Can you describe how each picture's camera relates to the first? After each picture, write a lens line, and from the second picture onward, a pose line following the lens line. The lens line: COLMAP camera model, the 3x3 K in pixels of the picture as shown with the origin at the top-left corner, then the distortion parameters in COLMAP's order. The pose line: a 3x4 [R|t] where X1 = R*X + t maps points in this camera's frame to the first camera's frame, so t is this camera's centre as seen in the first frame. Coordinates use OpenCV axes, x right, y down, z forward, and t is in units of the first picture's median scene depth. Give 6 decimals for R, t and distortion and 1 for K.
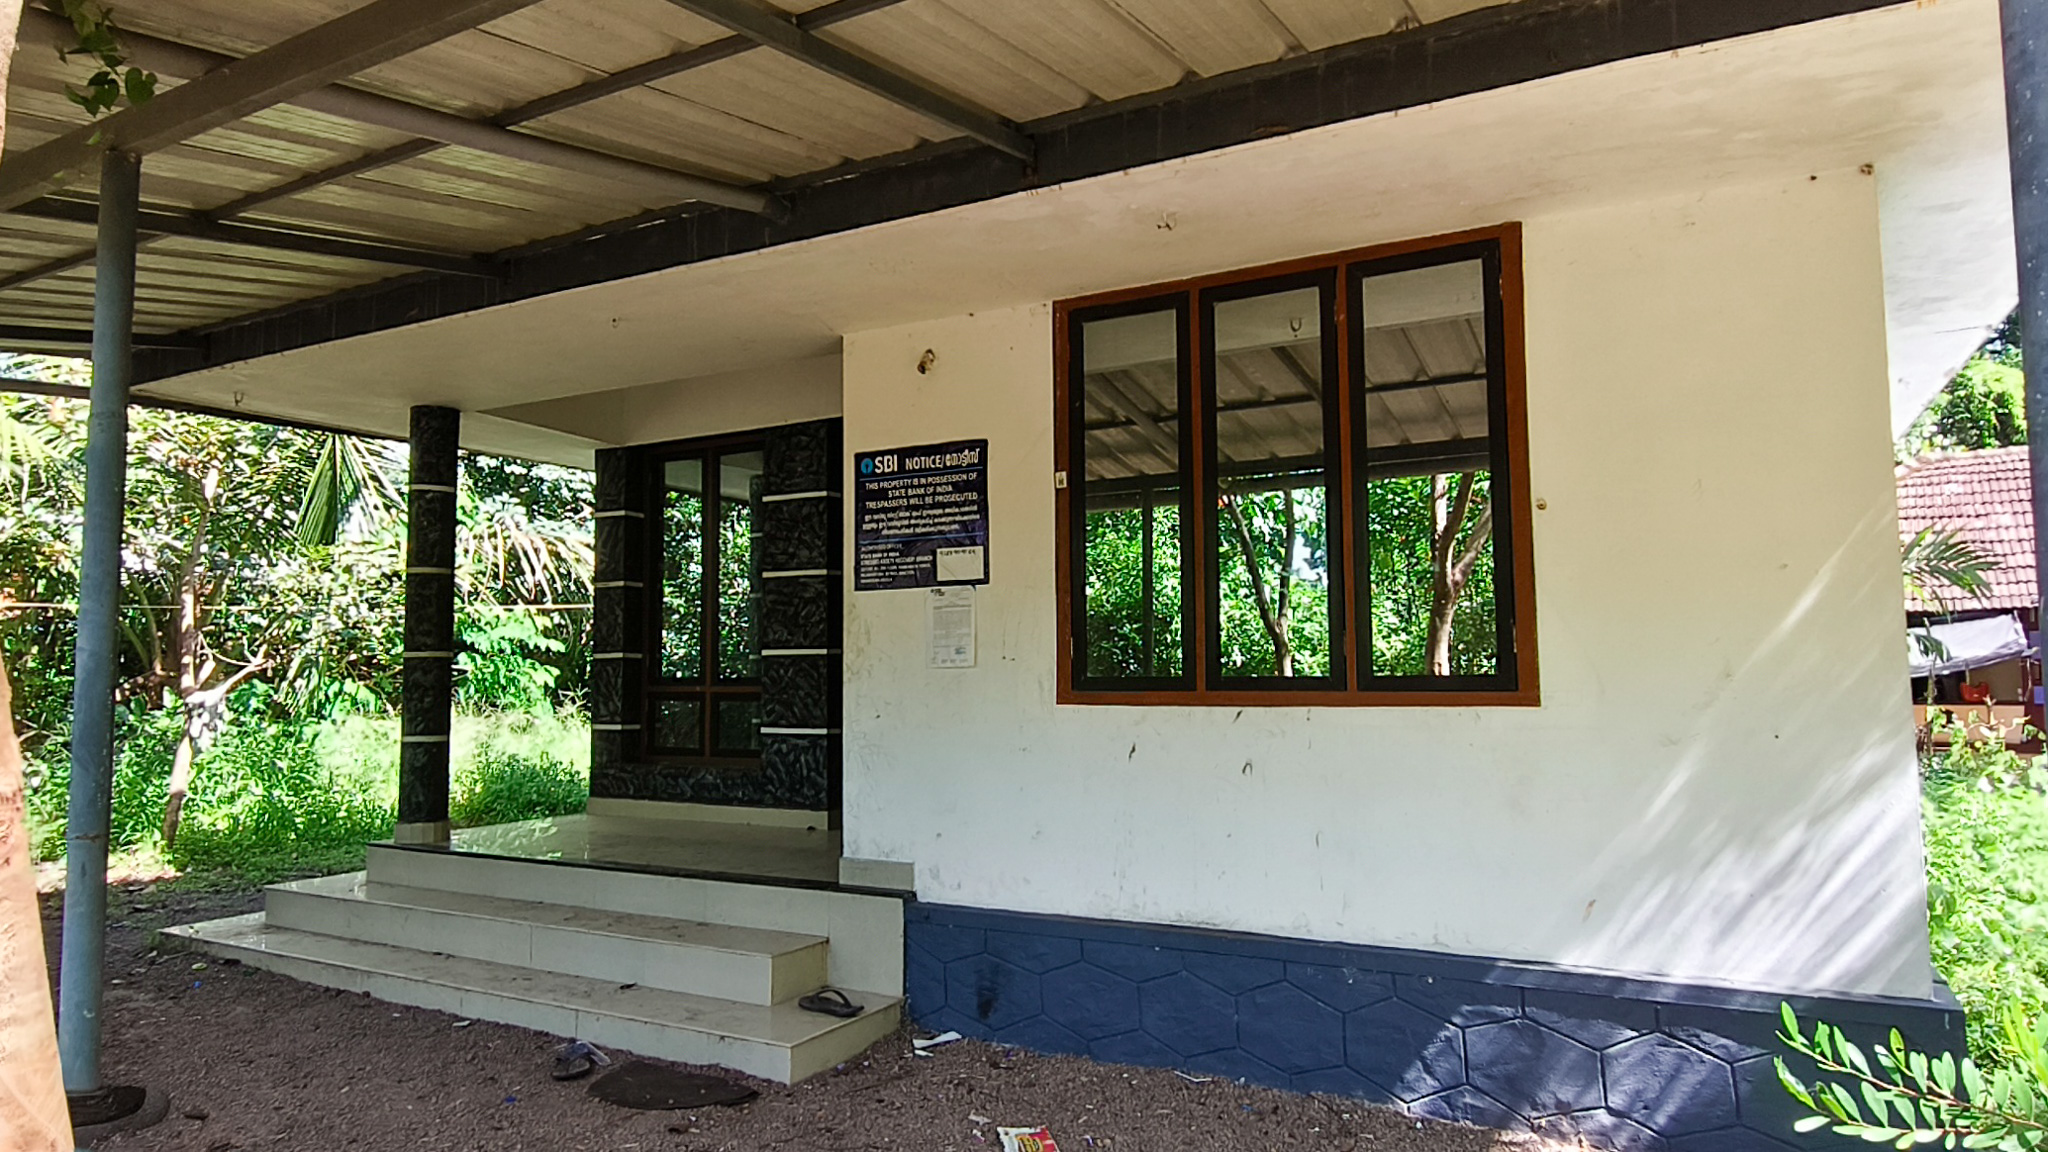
lens RADIAL K [[1215.2, 0, 1026.3], [0, 1215.2, 617.0], [0, 0, 1]] dist [0.005175, 0.001451]
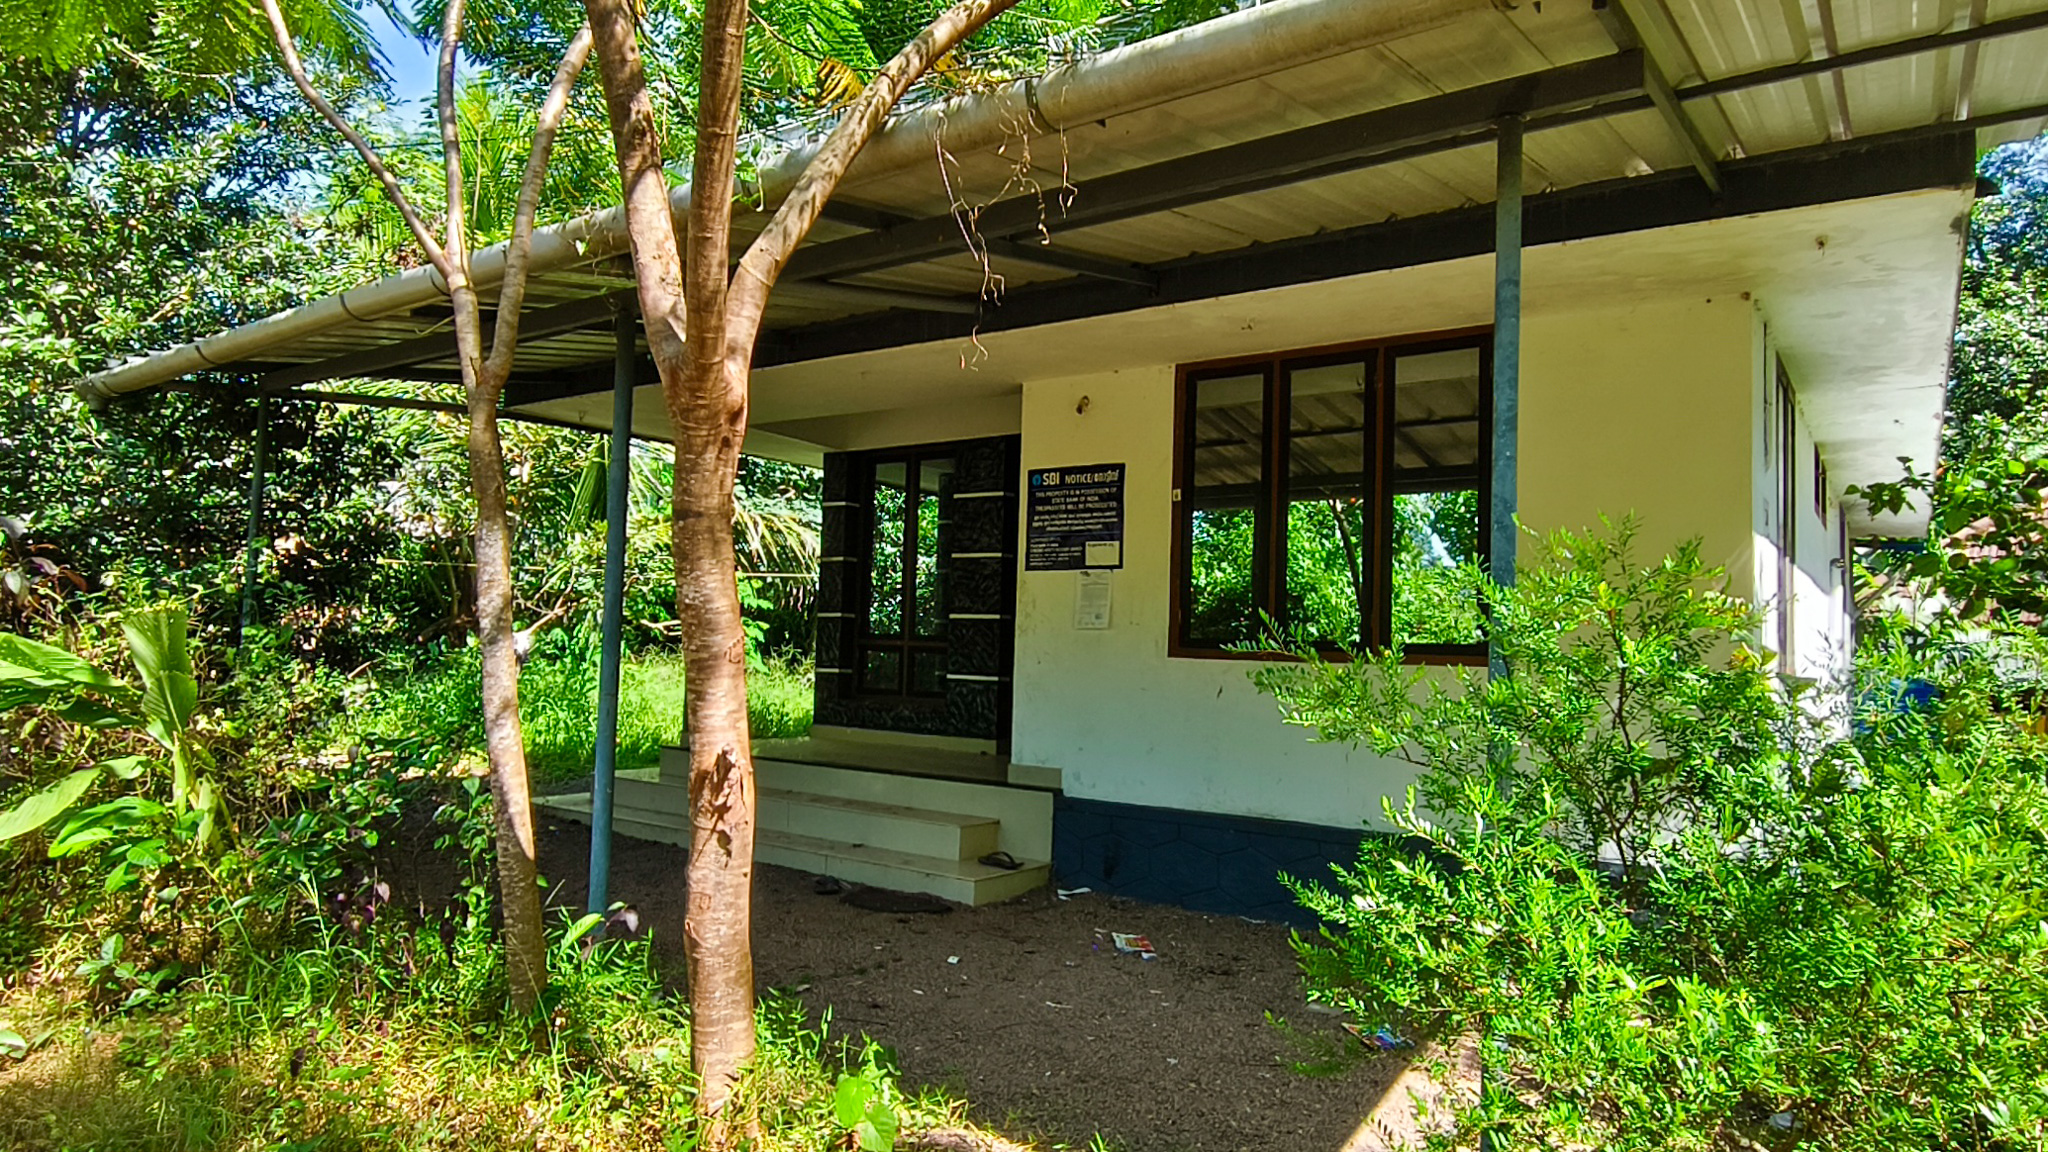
lens RADIAL K [[1215.2, 0, 1023.2], [0, 1215.2, 579.3], [0, 0, 1]] dist [0.005175, 0.001451]
pose [[0.990694, 0.029560, -0.132857, 0.040011], [-0.031125, 0.999468, -0.009719, 0.001389], [0.132499, 0.013764, 0.991088, -0.369261]]
